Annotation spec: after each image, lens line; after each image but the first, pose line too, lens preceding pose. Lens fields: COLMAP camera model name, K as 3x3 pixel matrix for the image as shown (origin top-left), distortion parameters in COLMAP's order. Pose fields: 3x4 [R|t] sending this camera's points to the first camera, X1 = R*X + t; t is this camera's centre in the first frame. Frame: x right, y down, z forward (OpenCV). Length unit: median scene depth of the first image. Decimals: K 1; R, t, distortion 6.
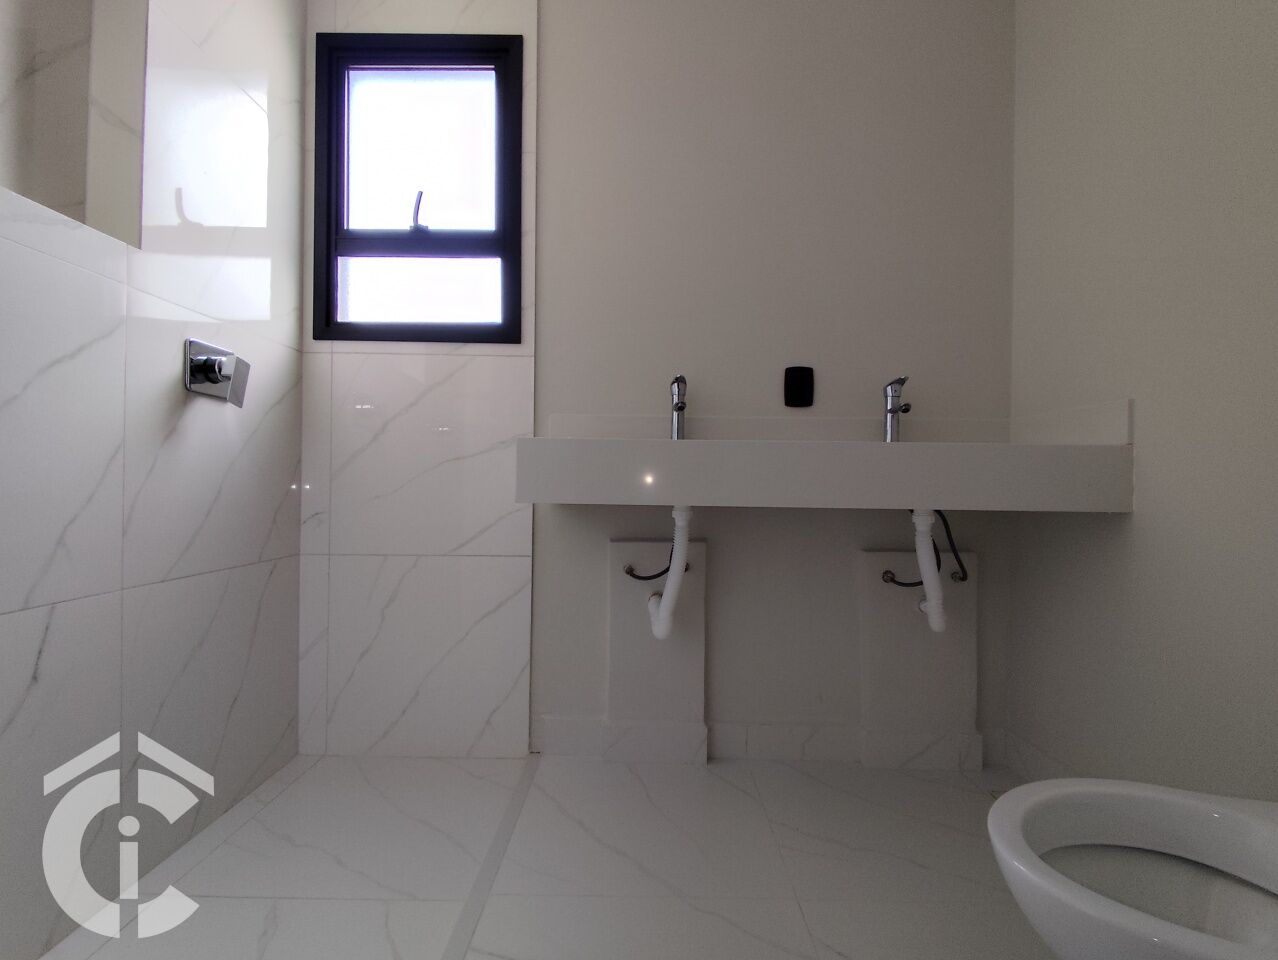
lens RADIAL K [[587.2, 0, 645.2], [0, 587.2, 483.4], [0, 0, 1]] dist [0.053719, -0.037351]
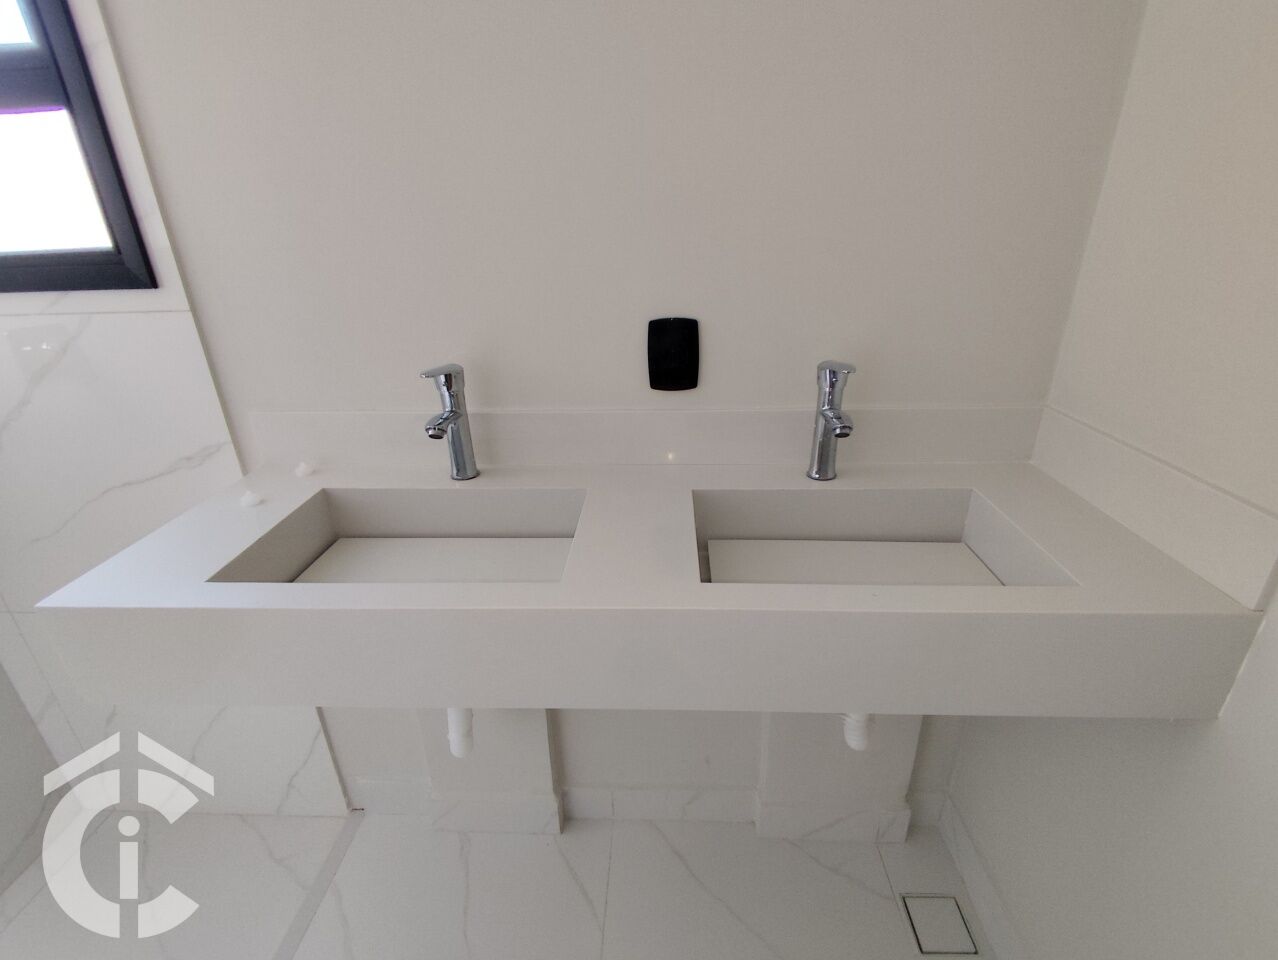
lens RADIAL K [[588.5, 0, 639.2], [0, 588.5, 486.8], [0, 0, 1]] dist [0.056303, -0.035198]
pose [[0.998795, -0.021476, -0.044125, 0.251452], [0.037474, 0.914324, 0.403246, -0.277012], [0.031685, -0.404414, 0.914027, 0.436573]]
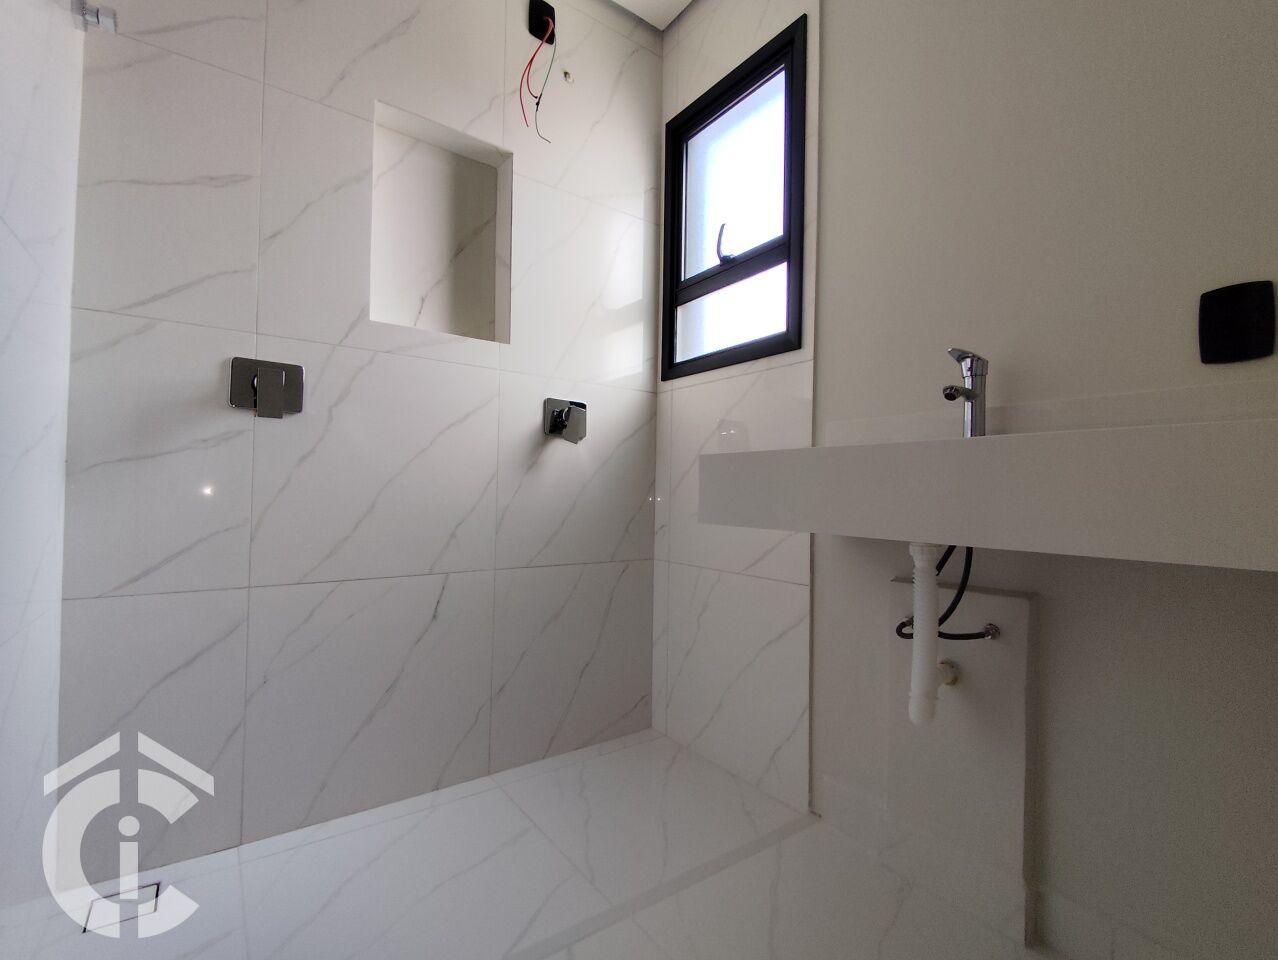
lens RADIAL K [[587.2, 0, 645.2], [0, 587.2, 483.4], [0, 0, 1]] dist [0.053719, -0.037351]
pose [[0.595719, -0.014031, -0.803070, 0.373223], [-0.009262, 0.999661, -0.024336, -0.005807], [0.803140, 0.021935, 0.595387, 0.273029]]
